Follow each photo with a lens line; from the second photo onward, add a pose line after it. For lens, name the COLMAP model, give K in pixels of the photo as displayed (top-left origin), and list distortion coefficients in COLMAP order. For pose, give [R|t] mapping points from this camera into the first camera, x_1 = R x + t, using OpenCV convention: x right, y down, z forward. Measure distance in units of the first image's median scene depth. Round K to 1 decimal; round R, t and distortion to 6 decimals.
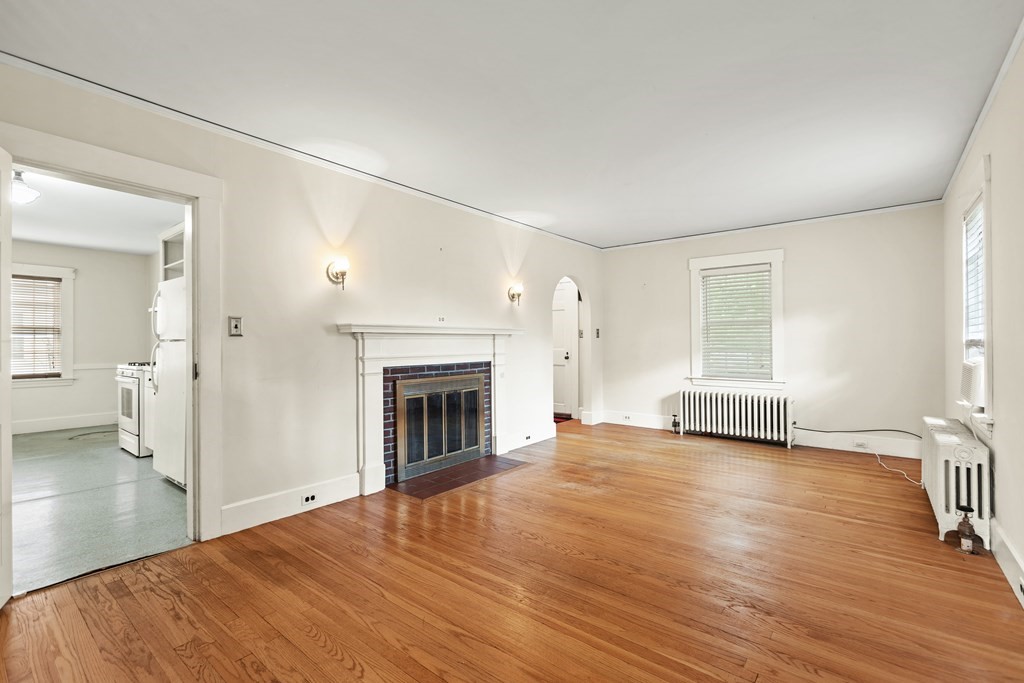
lens RADIAL K [[458.6, 0, 509.2], [0, 458.6, 342.1], [0, 0, 1]] dist [-0.006007, 0.000621]
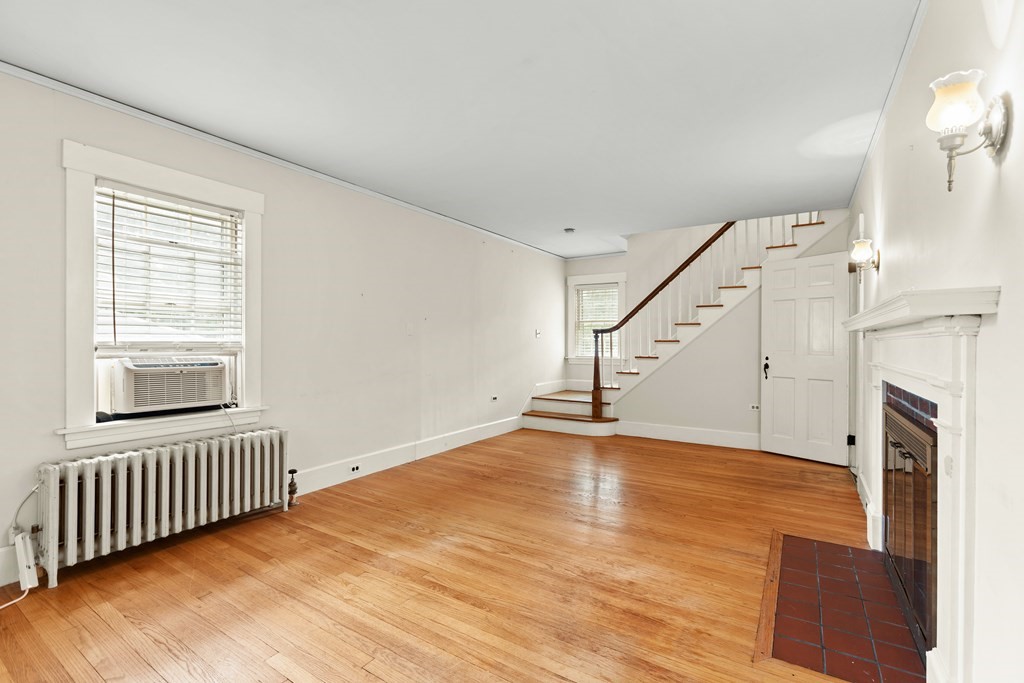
lens RADIAL K [[462.8, 0, 508.4], [0, 462.8, 343.8], [0, 0, 1]] dist [-0.003433, 0.000197]
pose [[-0.994174, 0.000673, -0.107784, 0.324833], [0.000186, 0.999990, 0.004525, -0.003466], [0.107786, 0.004479, -0.994164, 1.462215]]
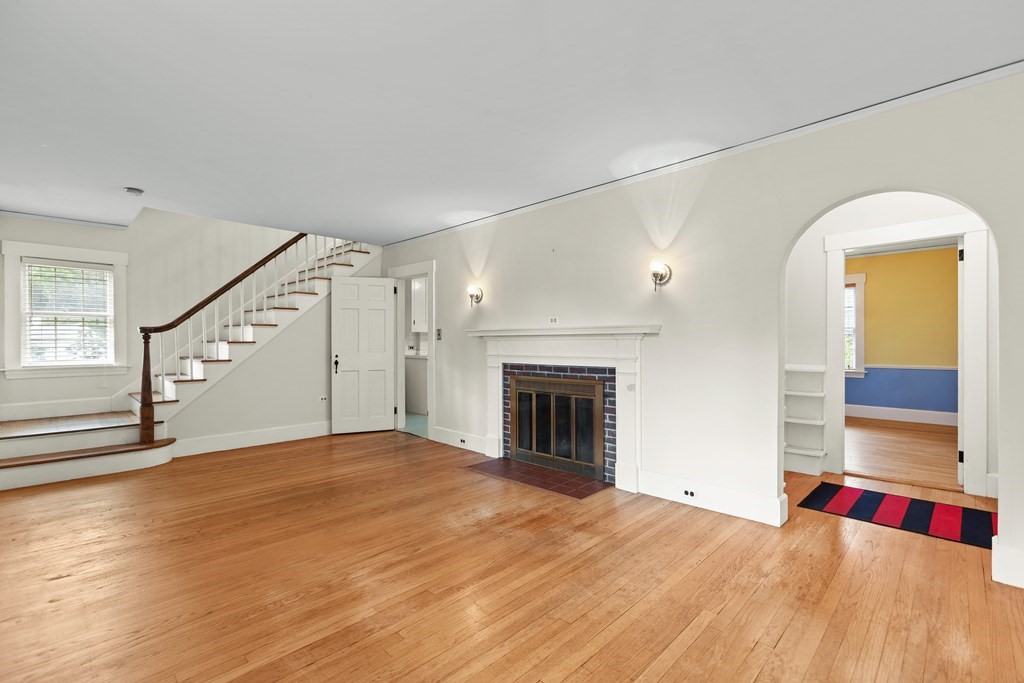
lens RADIAL K [[458.6, 0, 509.2], [0, 458.6, 342.1], [0, 0, 1]] dist [-0.006007, 0.000621]
pose [[-0.106233, 0.005406, -0.994327, 0.878959], [0.004766, 0.999977, 0.004928, -0.007899], [0.994330, -0.004215, -0.106256, 1.034373]]
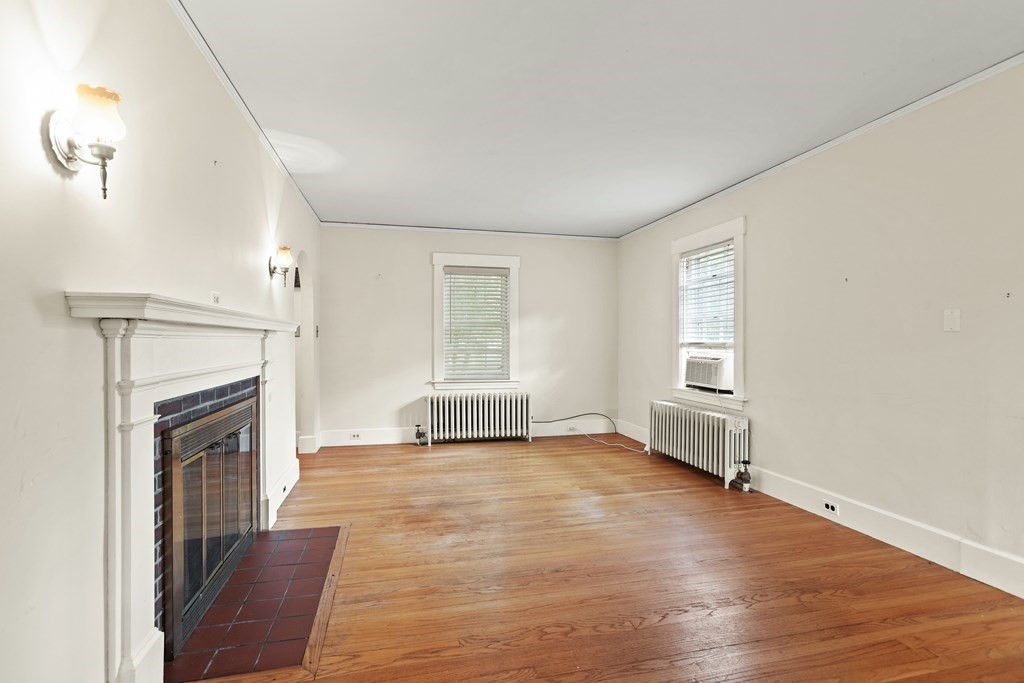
lens RADIAL K [[471.4, 0, 508.4], [0, 471.4, 345.6], [0, 0, 1]] dist [-0.009601, 0.001110]
pose [[0.610000, -0.002136, 0.792398, -0.371906], [-0.002939, 0.999983, 0.004958, -0.001158], [-0.792396, -0.005354, 0.609984, 0.429060]]
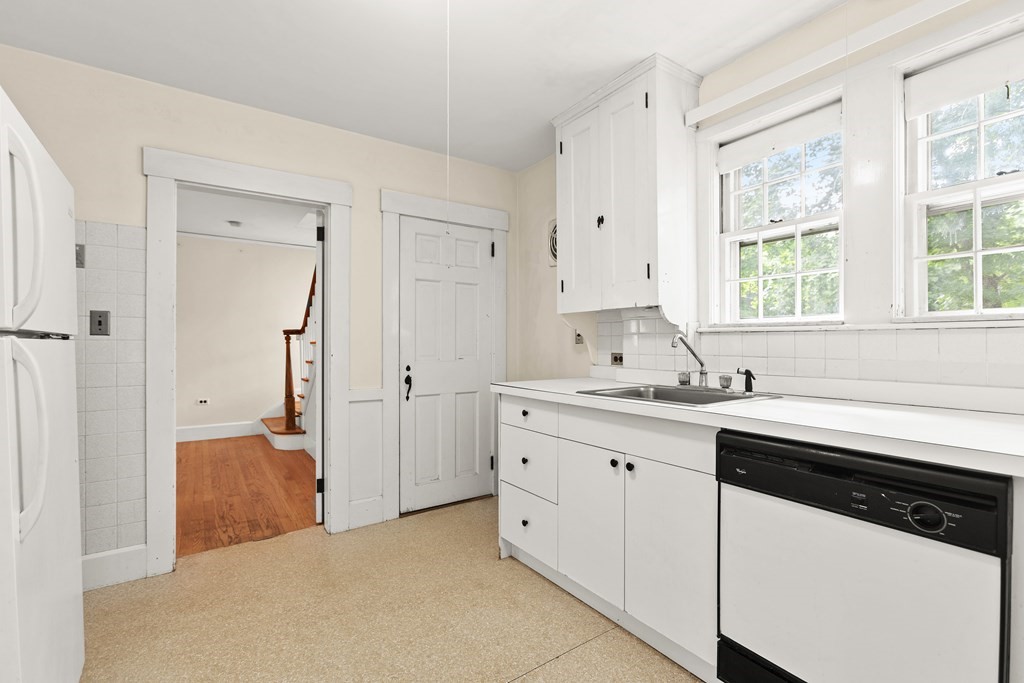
lens RADIAL K [[458.6, 0, 509.2], [0, 458.6, 342.1], [0, 0, 1]] dist [-0.006007, 0.000621]
pose [[-0.958364, 0.007440, 0.285453, -0.998758], [0.005037, 0.999945, -0.009152, 0.004383], [-0.285506, -0.007333, -0.958349, 1.056484]]
